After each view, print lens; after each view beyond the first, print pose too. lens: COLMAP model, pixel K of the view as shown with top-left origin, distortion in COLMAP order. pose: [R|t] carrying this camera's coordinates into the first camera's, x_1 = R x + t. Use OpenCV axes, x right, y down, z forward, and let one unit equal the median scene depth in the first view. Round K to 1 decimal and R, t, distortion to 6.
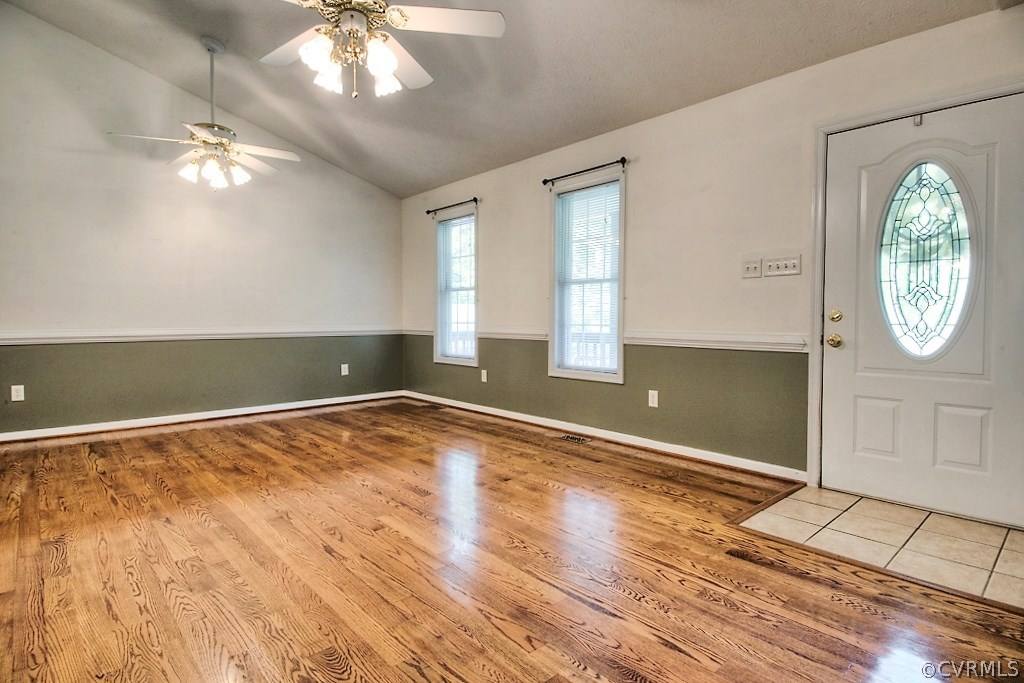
lens RADIAL K [[528.6, 0, 512.0], [0, 528.6, 341.5], [0, 0, 1]] dist [0.021903, -0.041064]
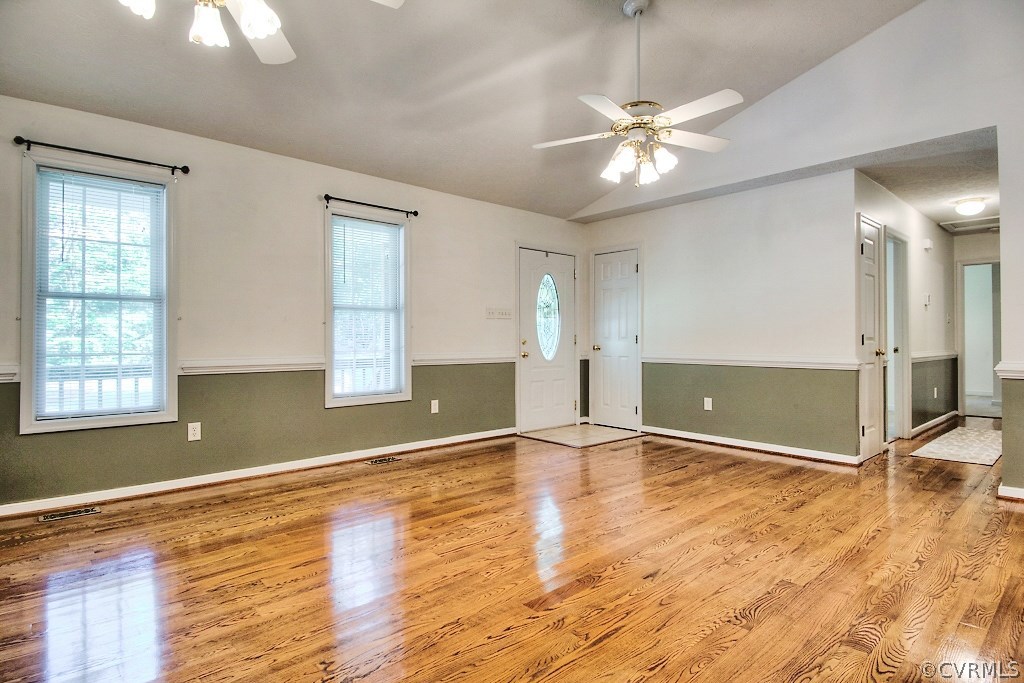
lens RADIAL K [[528.6, 0, 512.0], [0, 528.6, 341.5], [0, 0, 1]] dist [0.021903, -0.041064]
pose [[0.015467, -0.006016, 0.999862, -1.167272], [0.047797, 0.998843, 0.005270, -0.054402], [-0.998737, 0.047709, 0.015737, 0.905772]]
